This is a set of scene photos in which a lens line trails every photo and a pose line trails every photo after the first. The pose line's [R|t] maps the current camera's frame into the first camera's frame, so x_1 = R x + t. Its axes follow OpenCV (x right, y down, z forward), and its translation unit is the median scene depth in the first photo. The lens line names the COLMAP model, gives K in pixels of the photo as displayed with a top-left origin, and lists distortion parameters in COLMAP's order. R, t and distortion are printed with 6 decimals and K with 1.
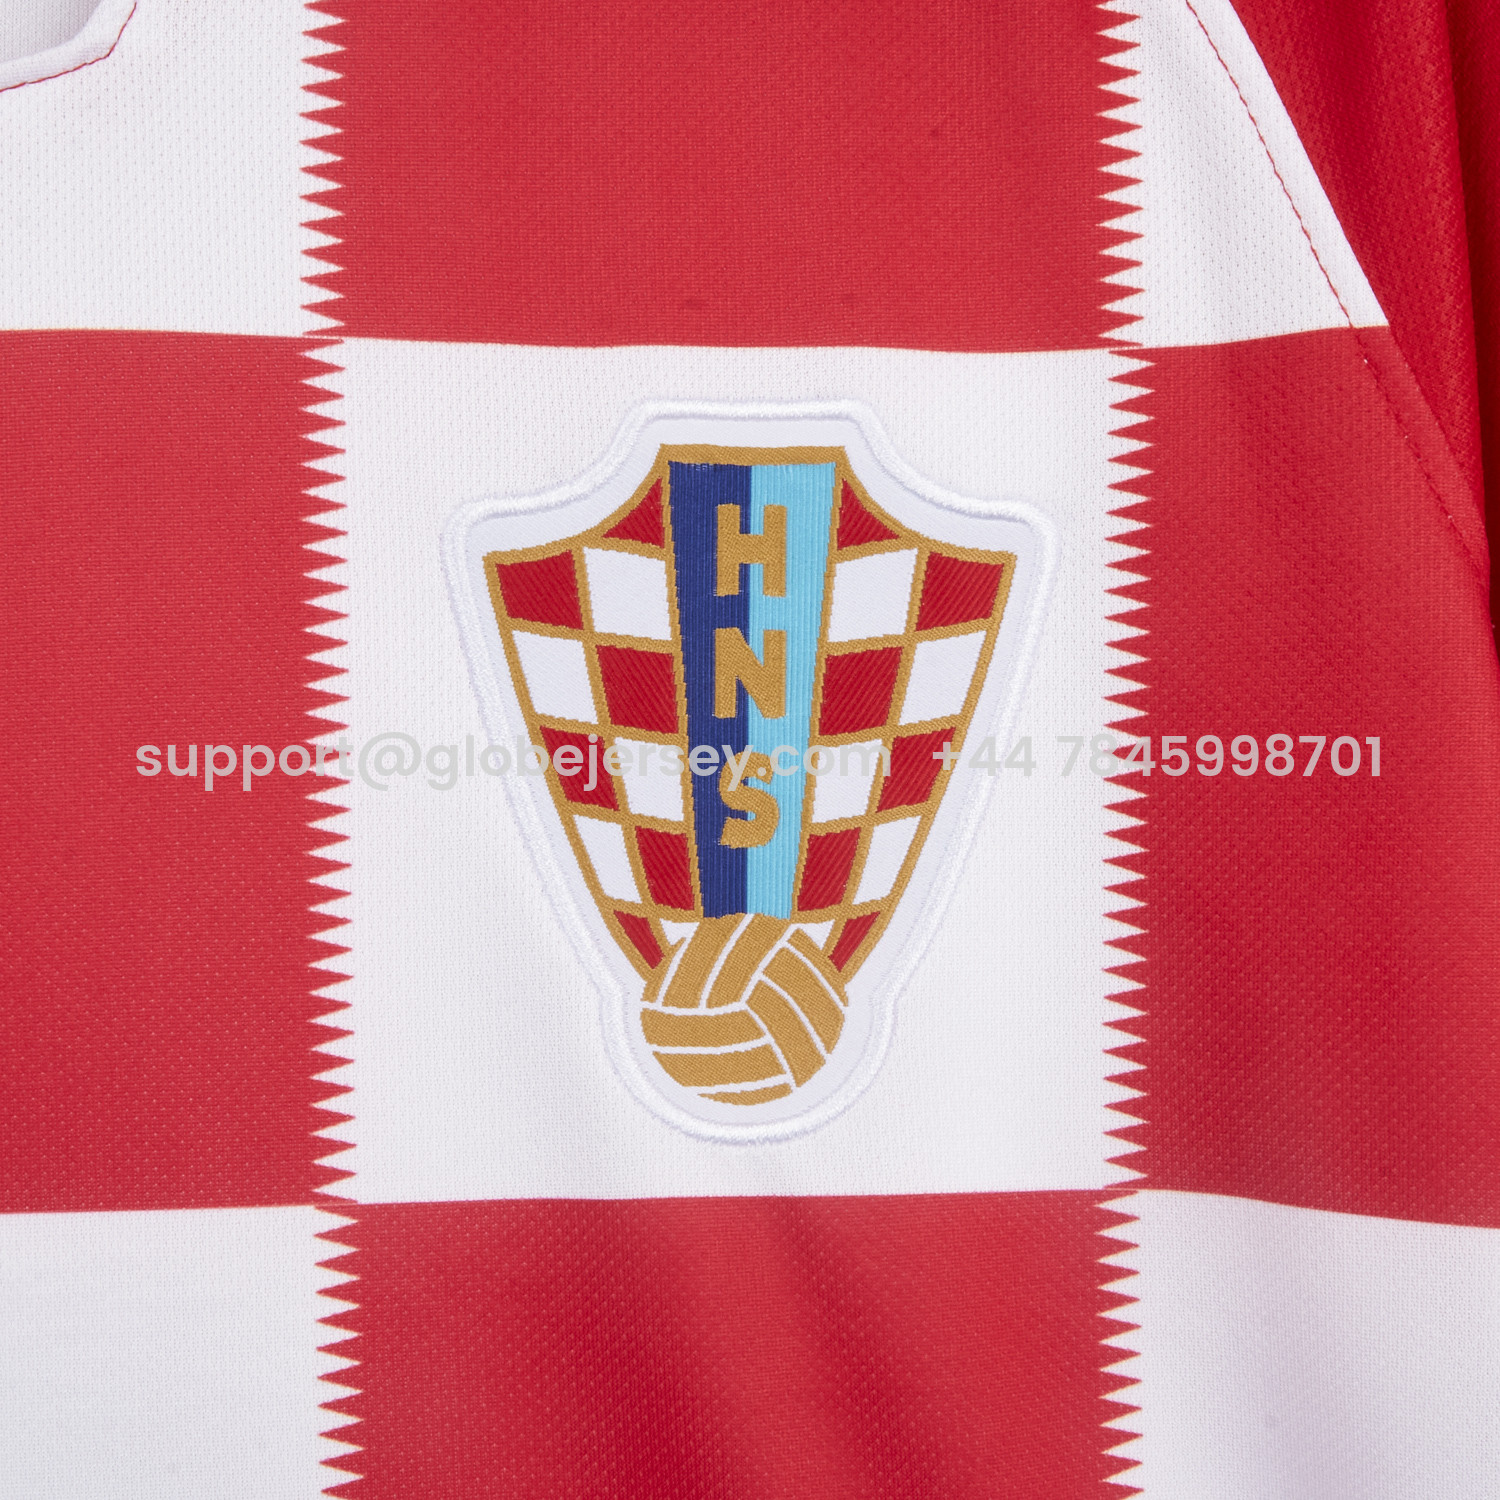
lens RADIAL K [[9180.7, 0, 749.9], [0, 9180.7, 750.1], [0, 0, 1]] dist [-0.154870, 0.000000]
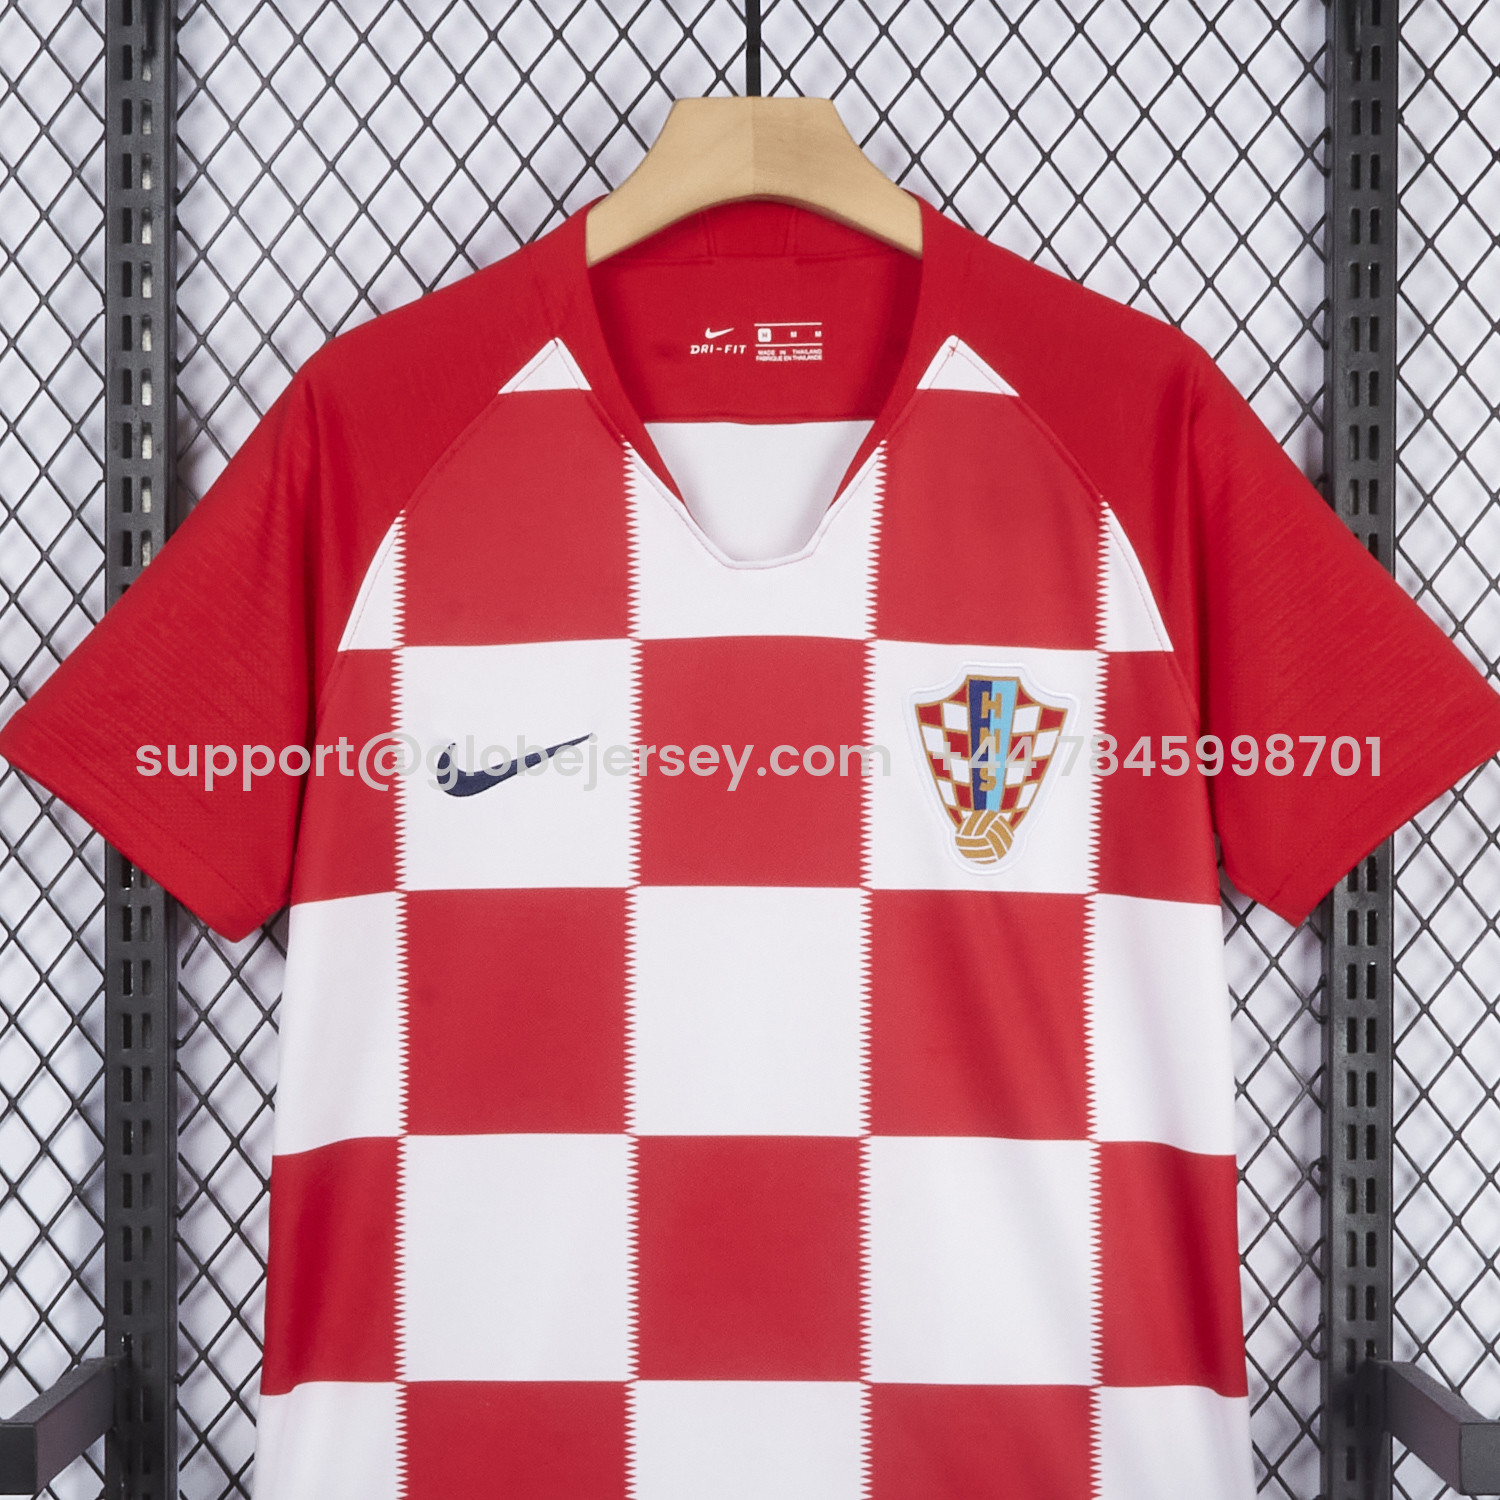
lens RADIAL K [[9180.7, 0, 747.0], [0, 9180.7, 748.1], [0, 0, 1]] dist [-0.154870, 0.000000]
pose [[0.998914, 0.037725, -0.027336, 0.003252], [-0.037252, 0.999151, 0.017599, -0.063330], [0.027977, -0.016562, 0.999471, -2.474750]]
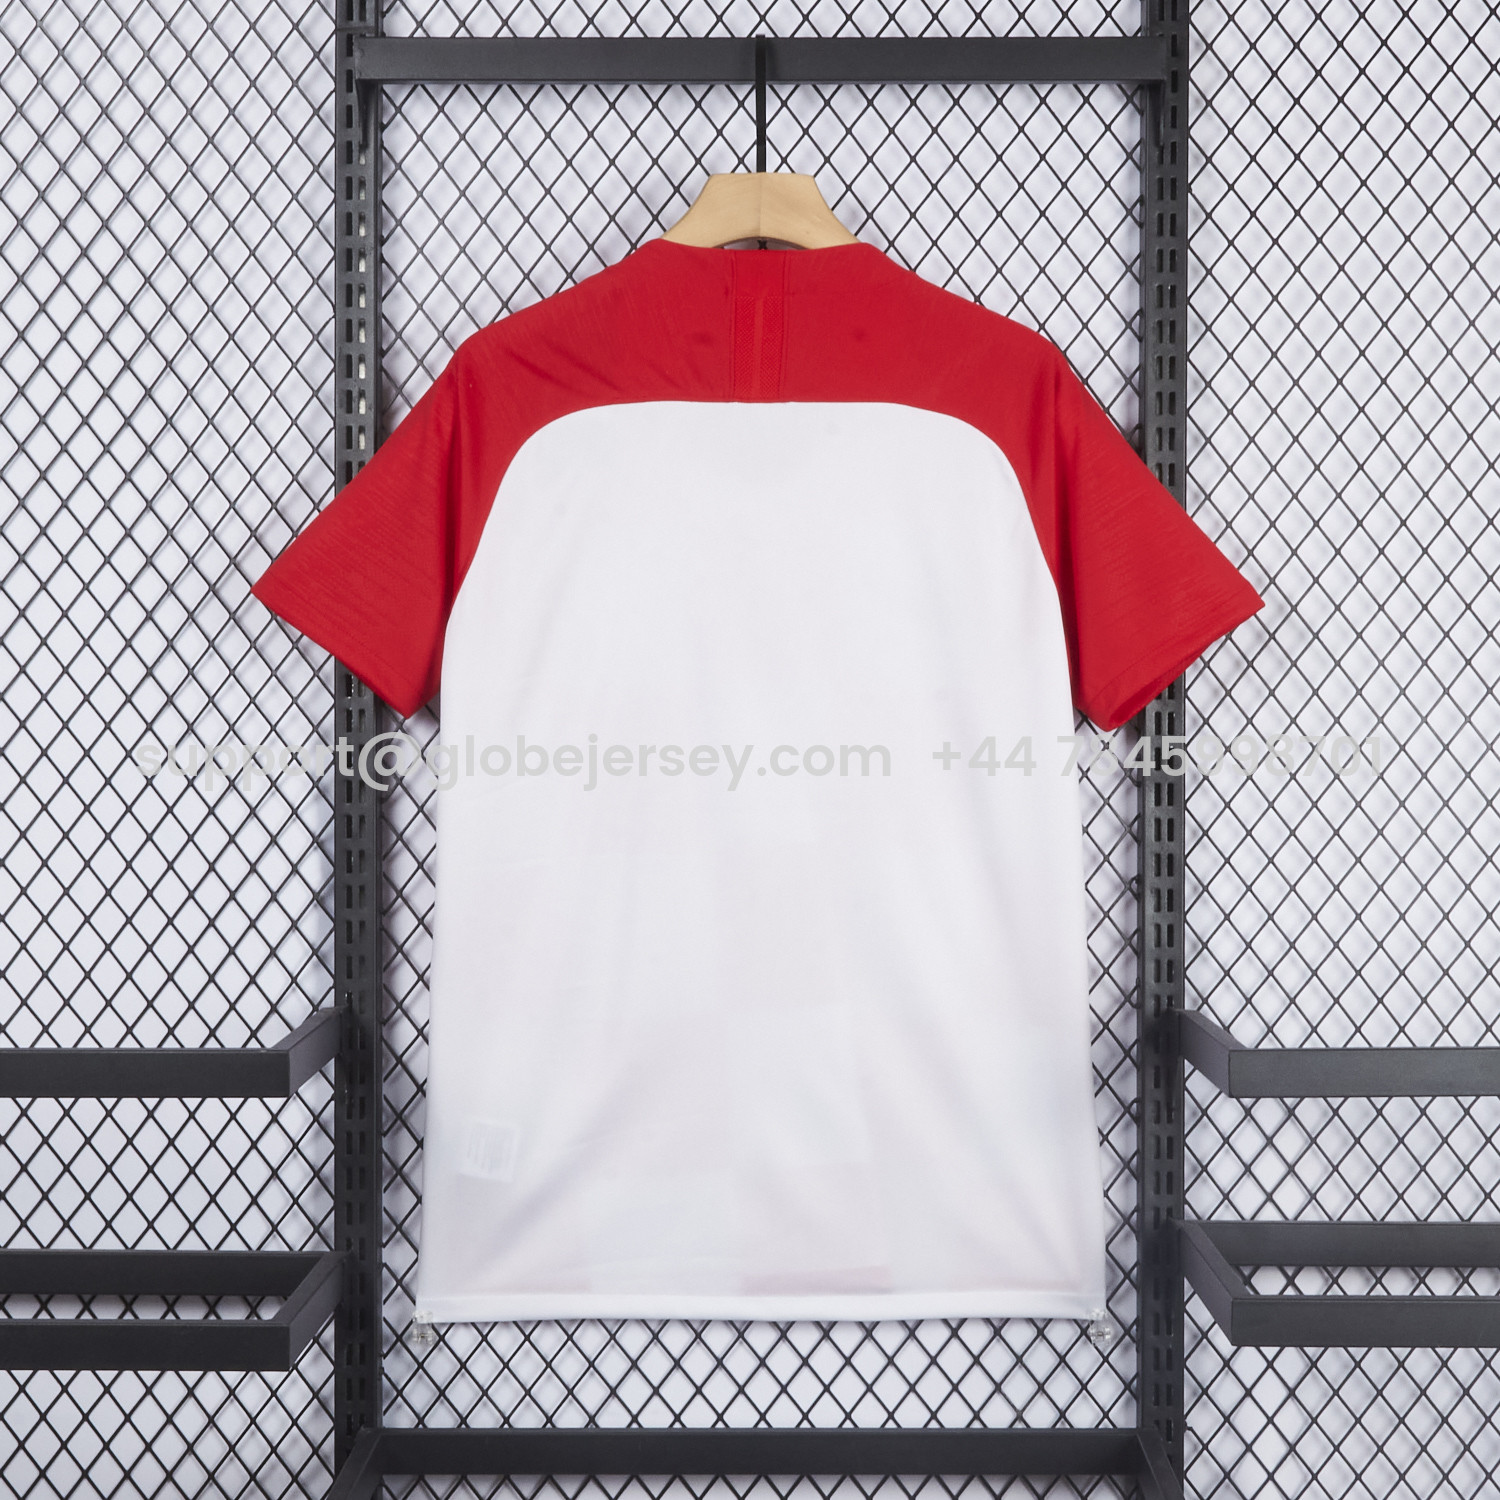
lens RADIAL K [[9180.7, 0, 752.4], [0, 9180.7, 751.2], [0, 0, 1]] dist [-0.154870, 0.000000]
pose [[0.998924, 0.037916, -0.026710, 0.050867], [-0.037445, 0.999138, 0.017936, -0.010175], [0.027367, -0.016916, 0.999482, -4.353179]]
